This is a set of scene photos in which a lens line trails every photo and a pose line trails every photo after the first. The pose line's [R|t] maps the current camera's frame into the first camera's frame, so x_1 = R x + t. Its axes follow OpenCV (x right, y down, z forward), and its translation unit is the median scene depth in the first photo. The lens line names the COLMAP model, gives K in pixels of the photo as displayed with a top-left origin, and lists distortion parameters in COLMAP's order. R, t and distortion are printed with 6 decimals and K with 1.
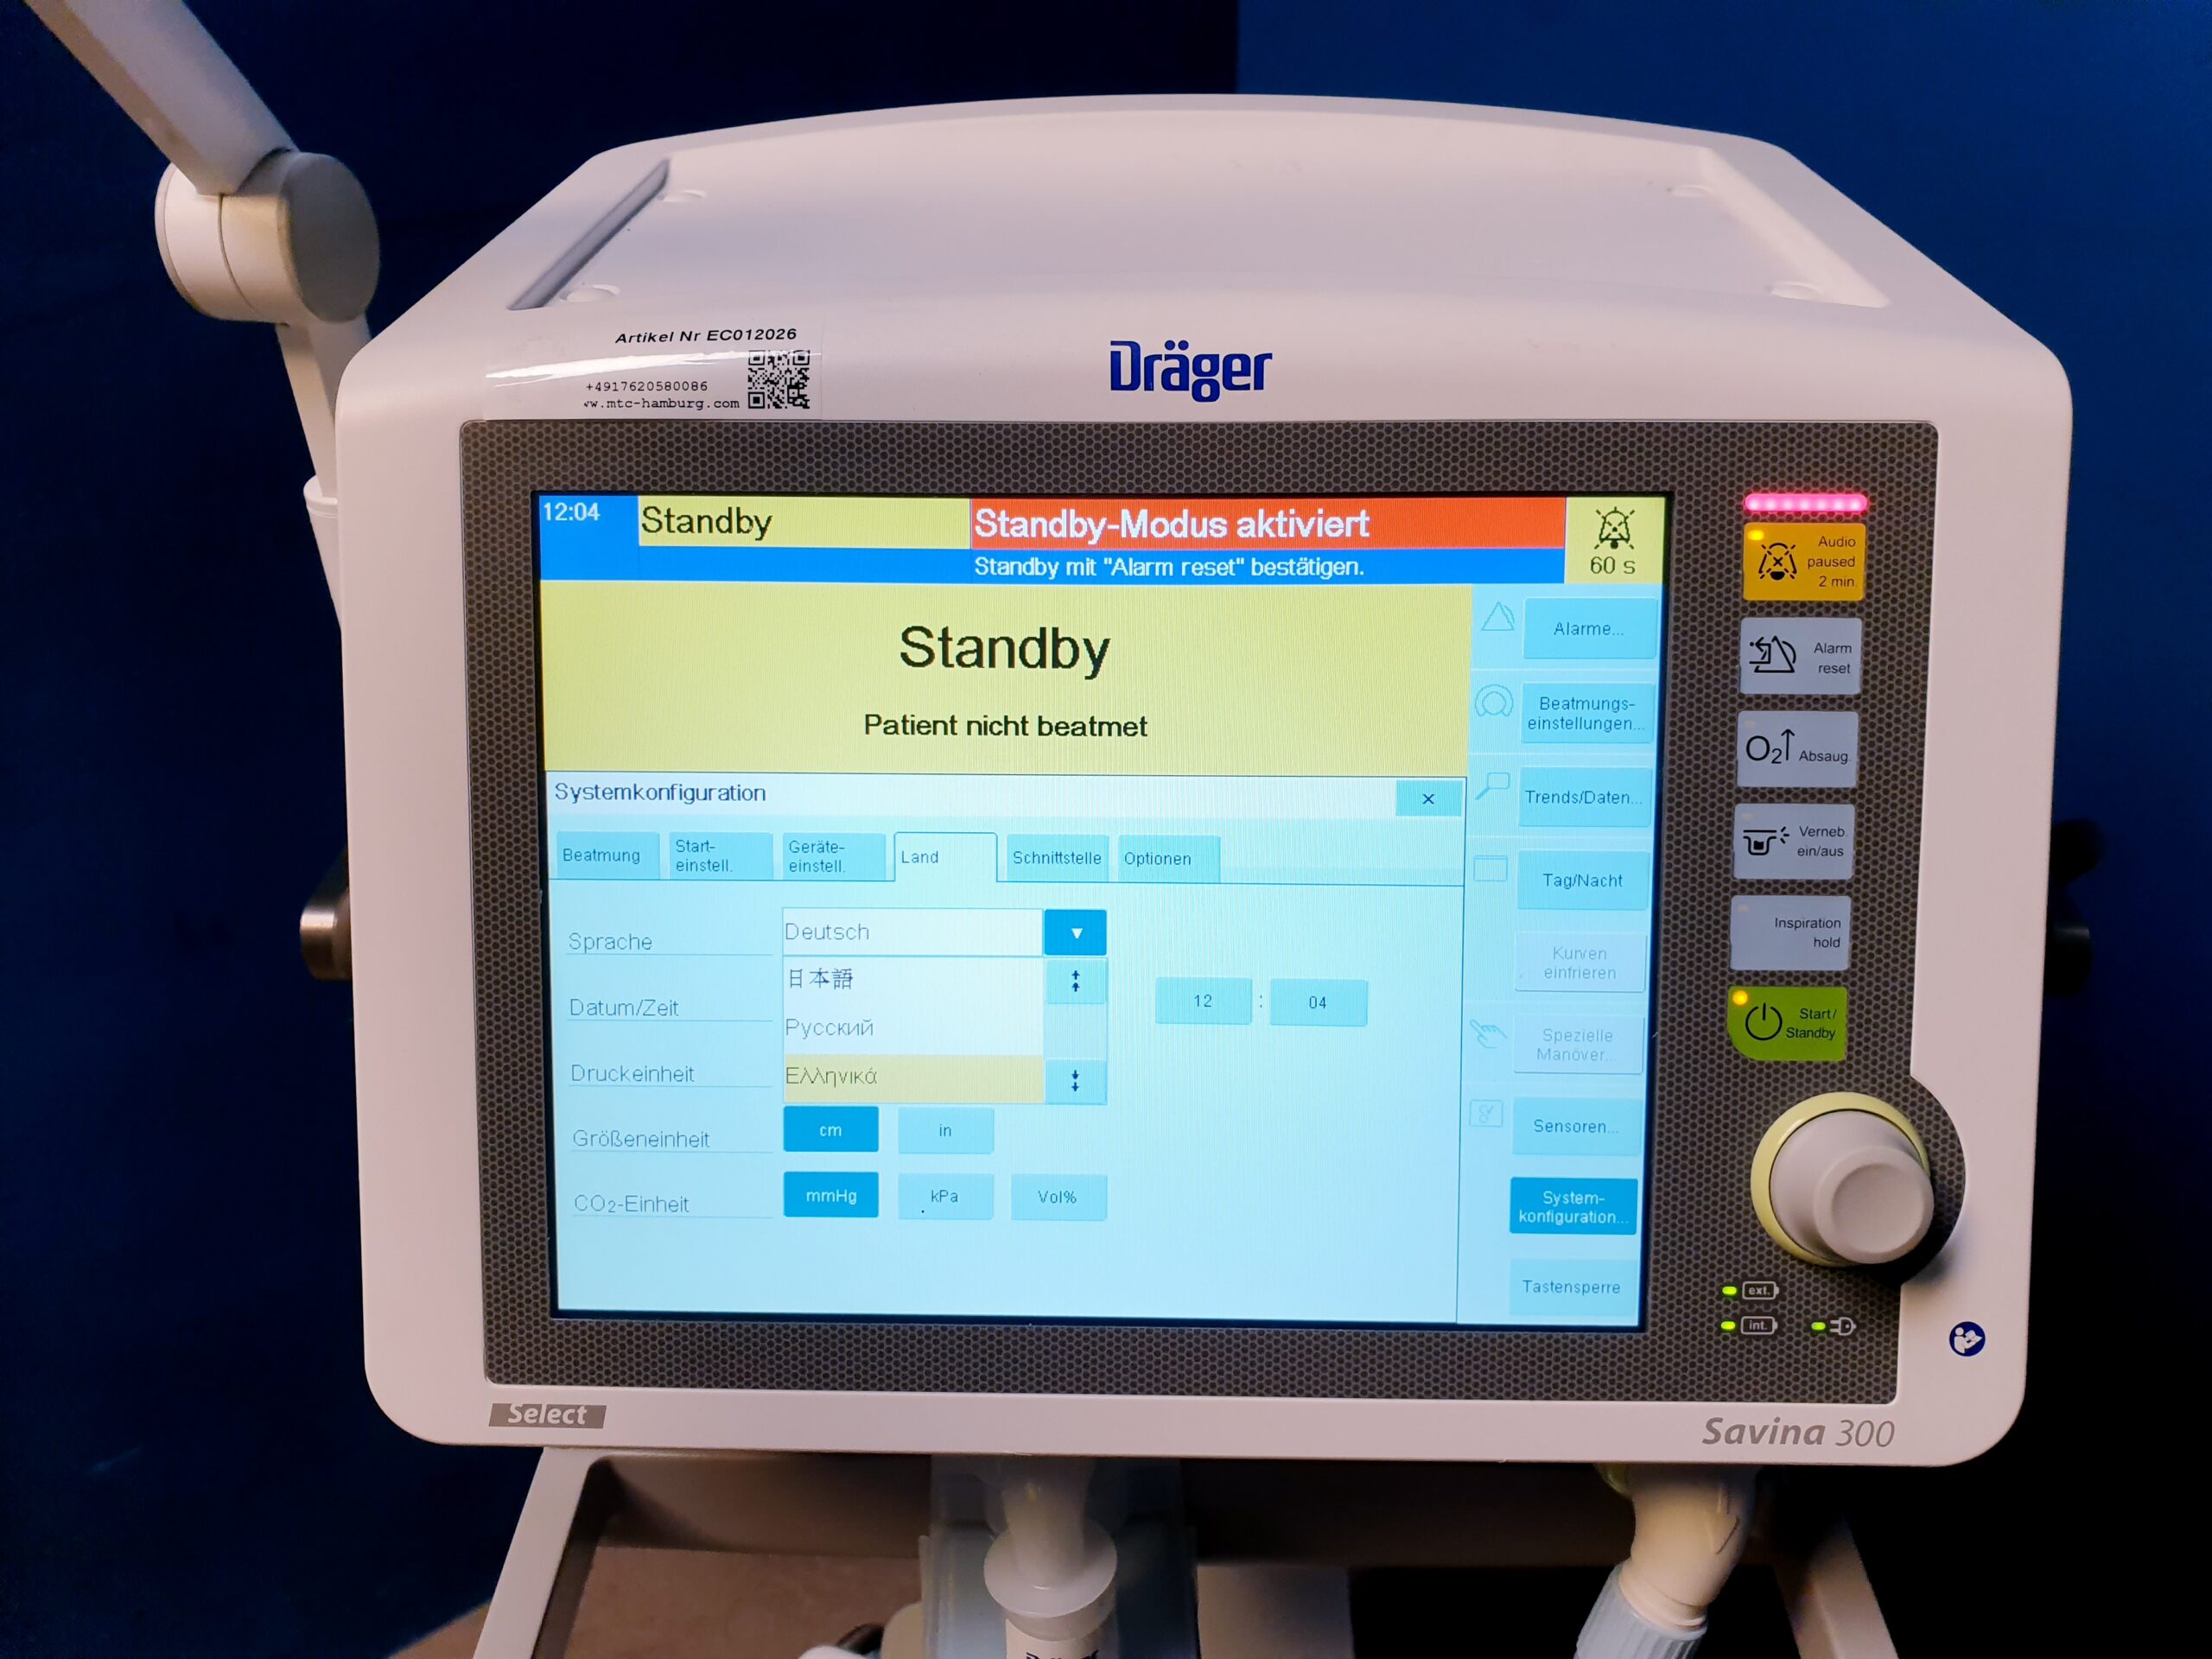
lens RADIAL K [[1743.2, 0, 1108.7], [0, 1743.2, 826.4], [0, 0, 1]] dist [-0.004194, 0.016076]
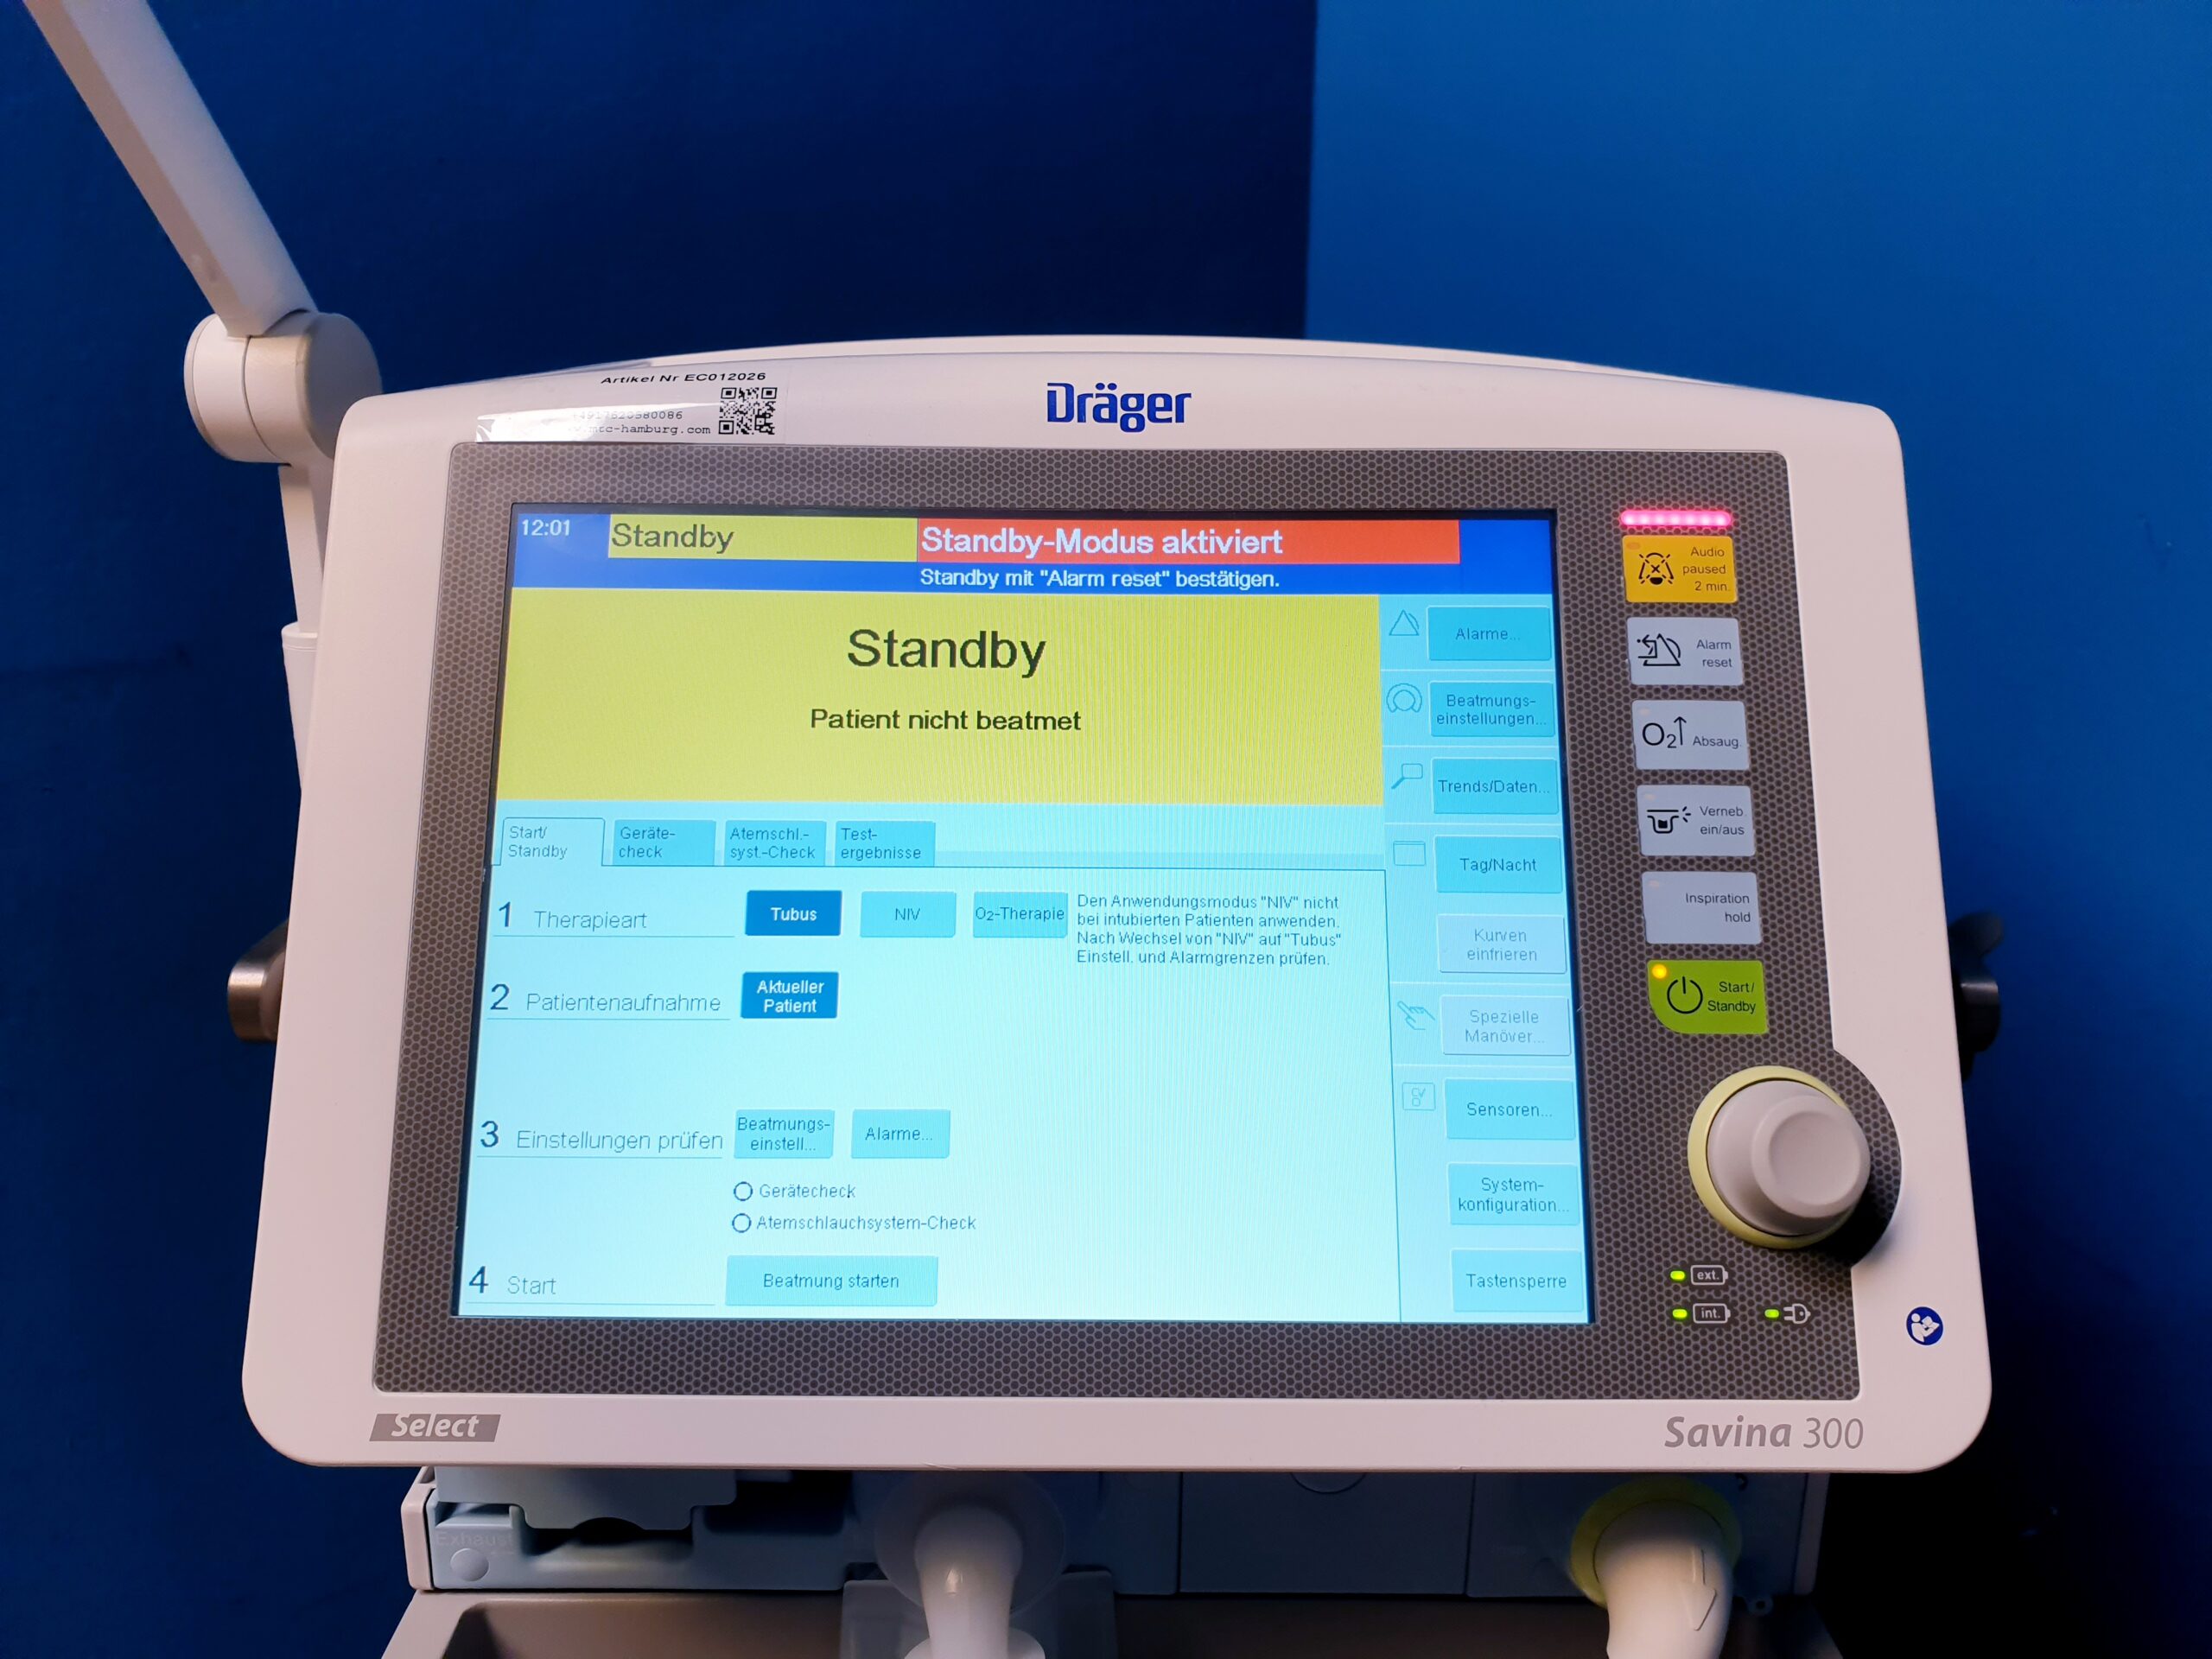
lens RADIAL K [[1743.2, 0, 1086.8], [0, 1743.2, 823.8], [0, 0, 1]] dist [-0.004194, 0.016076]
pose [[0.999575, 0.007800, 0.028083, -0.002772], [0.000471, 0.959077, -0.283145, 0.302920], [-0.029142, 0.283038, 0.958666, 0.005437]]
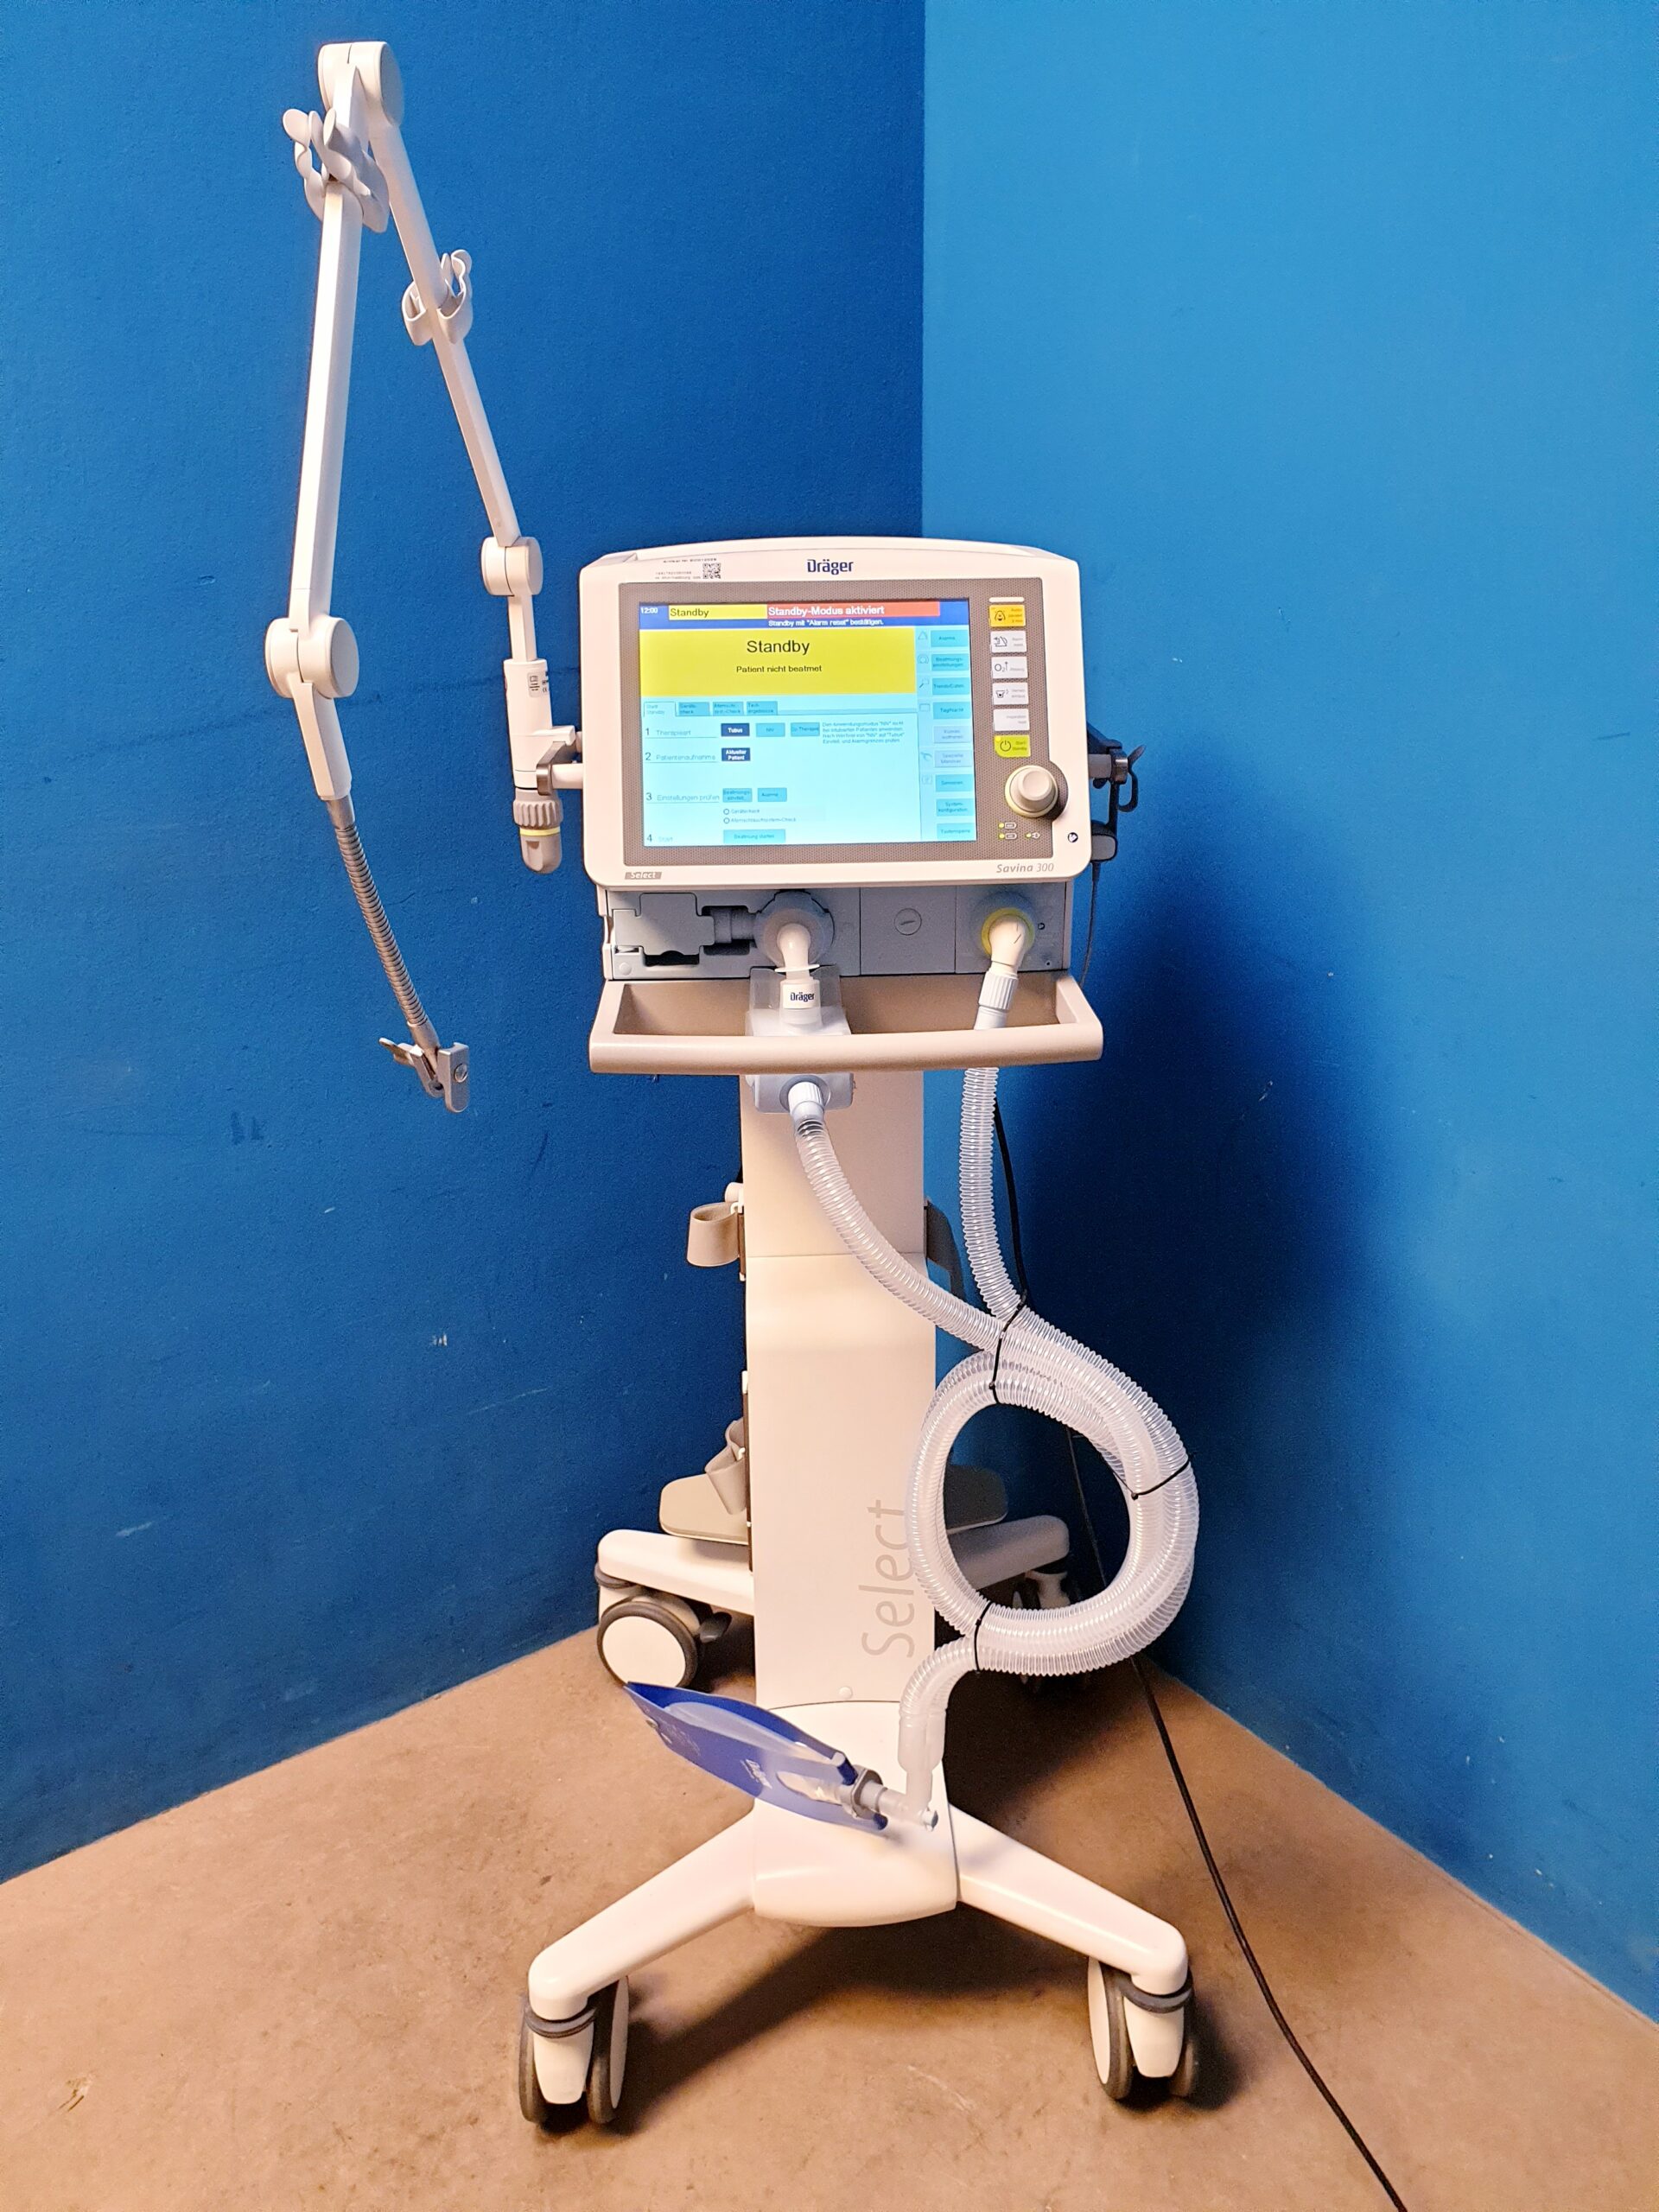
lens RADIAL K [[1743.2, 0, 842.9], [0, 1743.2, 1107.6], [0, 0, 1]] dist [-0.004194, 0.016076]
pose [[0.997824, -0.023633, 0.061556, -0.164547], [0.035851, 0.977963, -0.205676, 1.478802], [-0.055339, 0.207435, 0.976682, -2.133352]]
